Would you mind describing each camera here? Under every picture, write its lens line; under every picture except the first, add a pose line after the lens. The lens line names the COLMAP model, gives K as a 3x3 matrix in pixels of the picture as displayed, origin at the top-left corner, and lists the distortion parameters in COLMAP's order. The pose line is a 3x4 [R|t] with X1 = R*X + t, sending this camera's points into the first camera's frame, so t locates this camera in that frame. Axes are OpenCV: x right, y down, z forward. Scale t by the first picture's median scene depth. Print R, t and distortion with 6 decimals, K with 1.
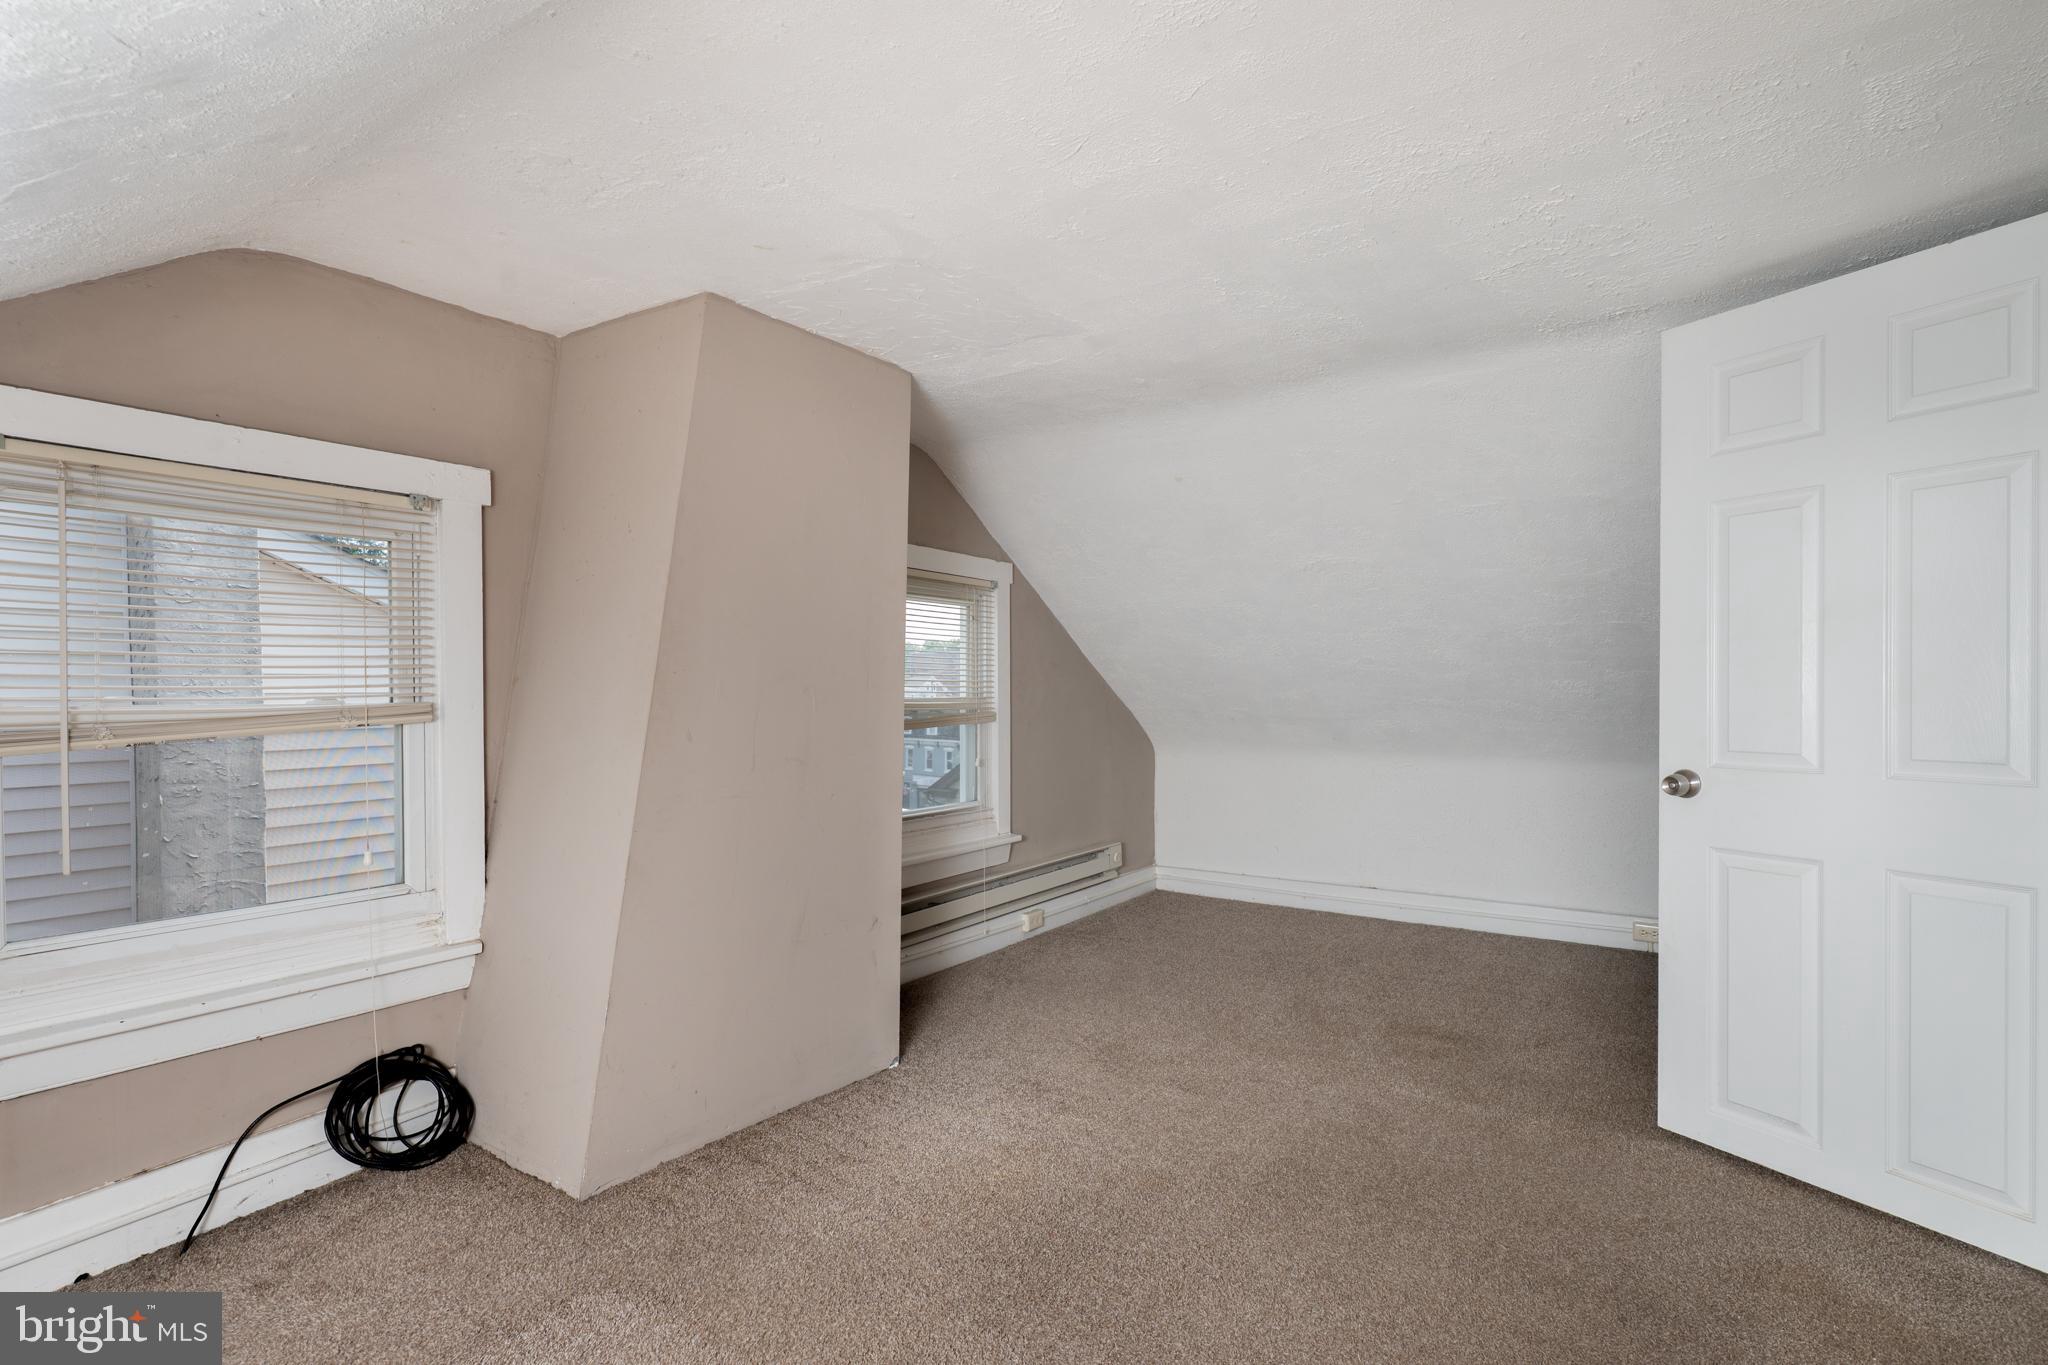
lens RADIAL K [[967.3, 0, 1017.7], [0, 967.3, 685.8], [0, 0, 1]] dist [-0.026497, 0.007281]
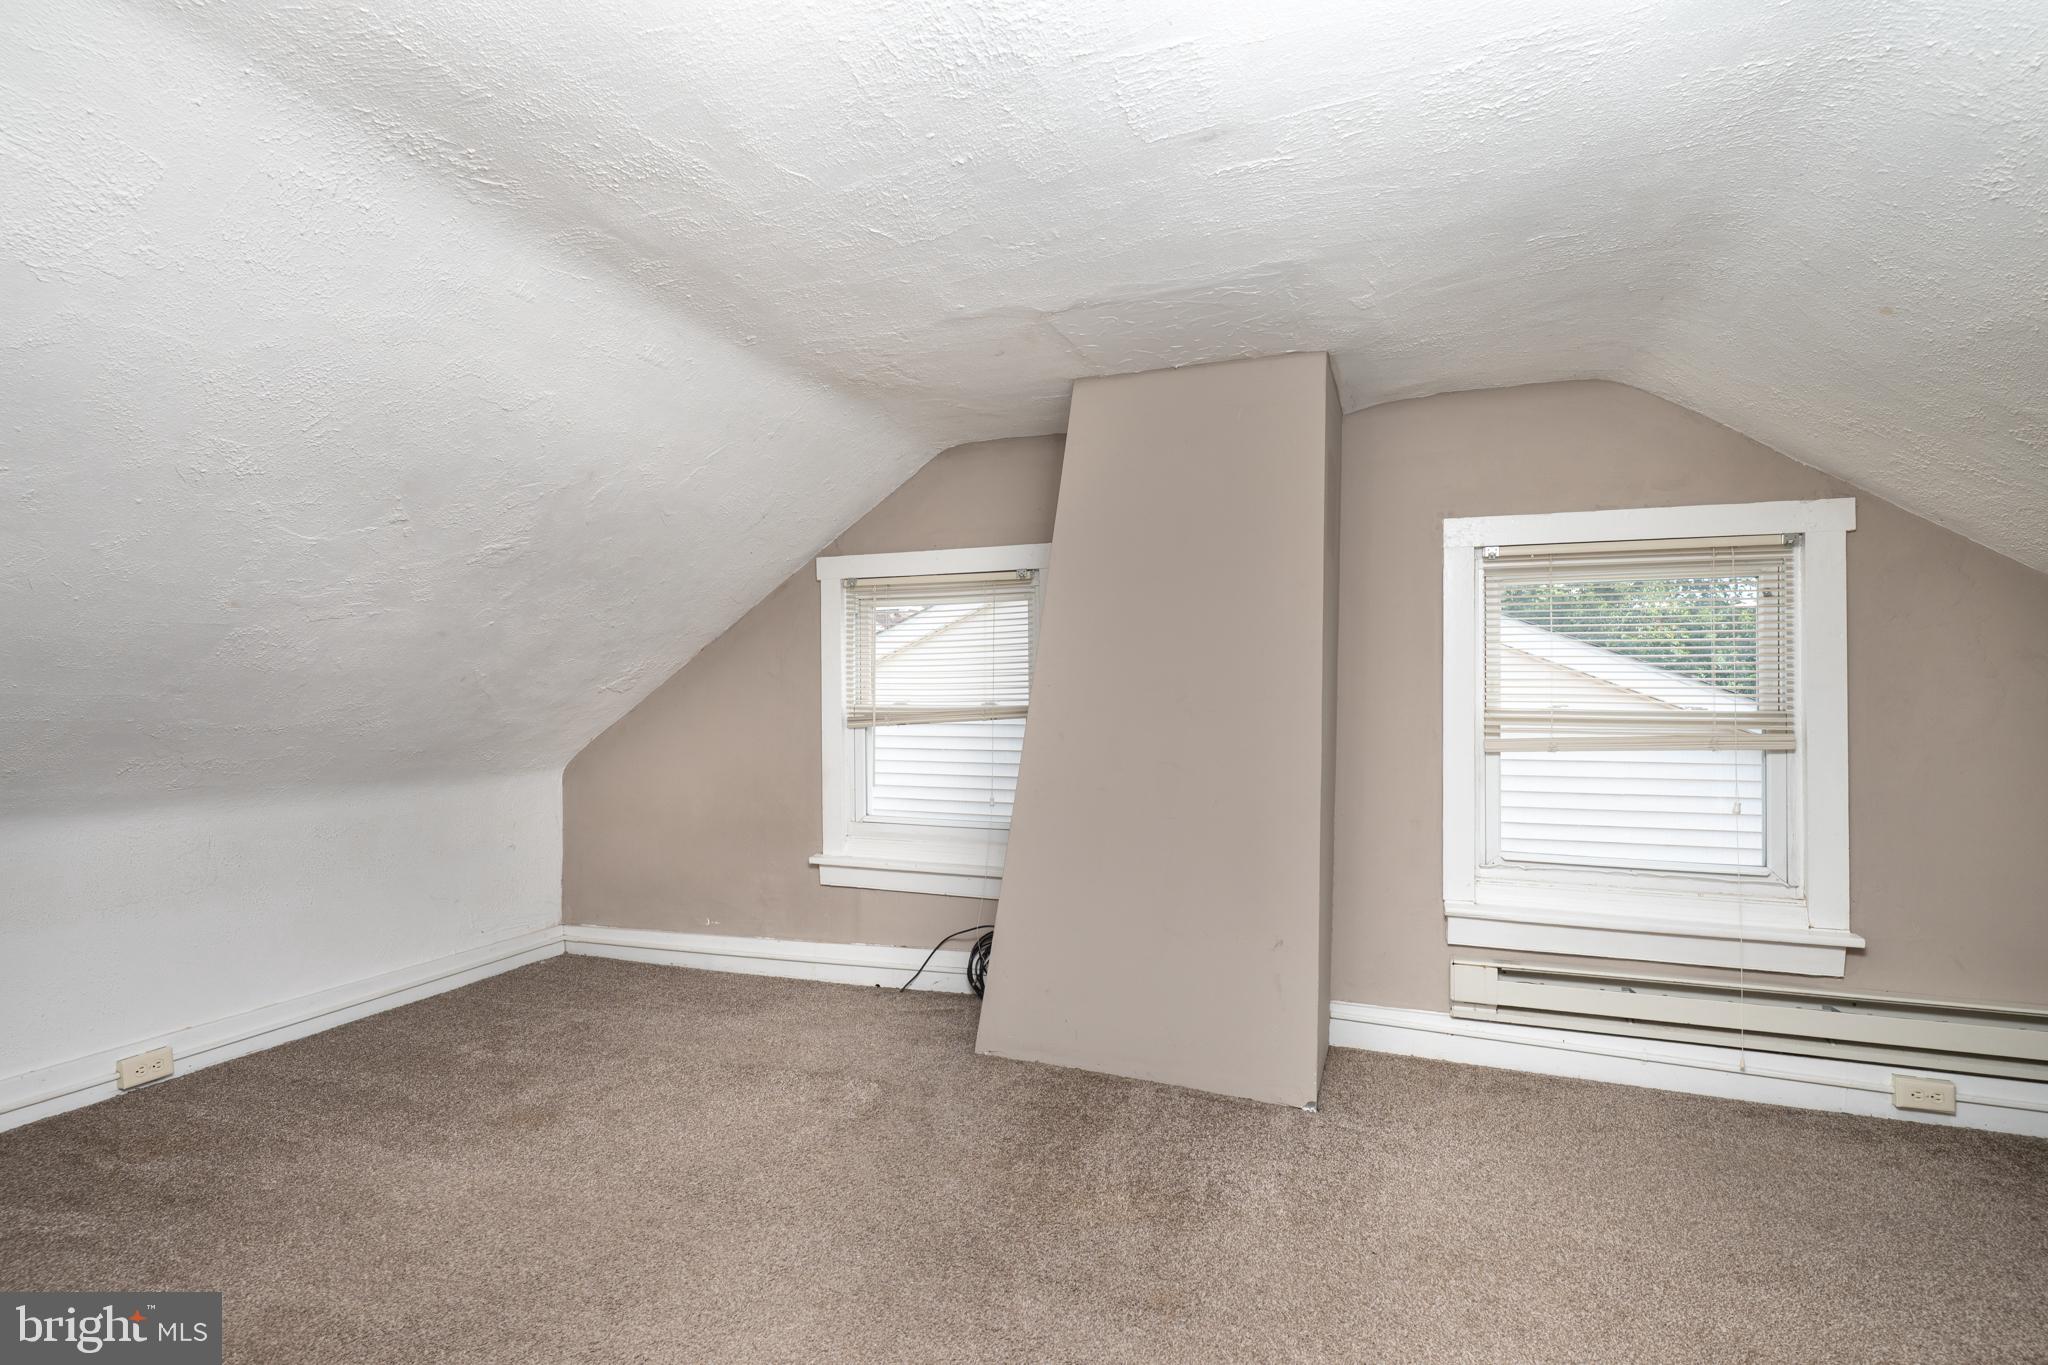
lens RADIAL K [[967.3, 0, 1017.7], [0, 967.3, 685.8], [0, 0, 1]] dist [-0.026497, 0.007281]
pose [[0.202074, -0.009883, -0.979320, 0.473355], [0.008270, 0.999931, -0.008385, -0.000068], [0.979335, -0.006405, 0.202141, 0.372550]]
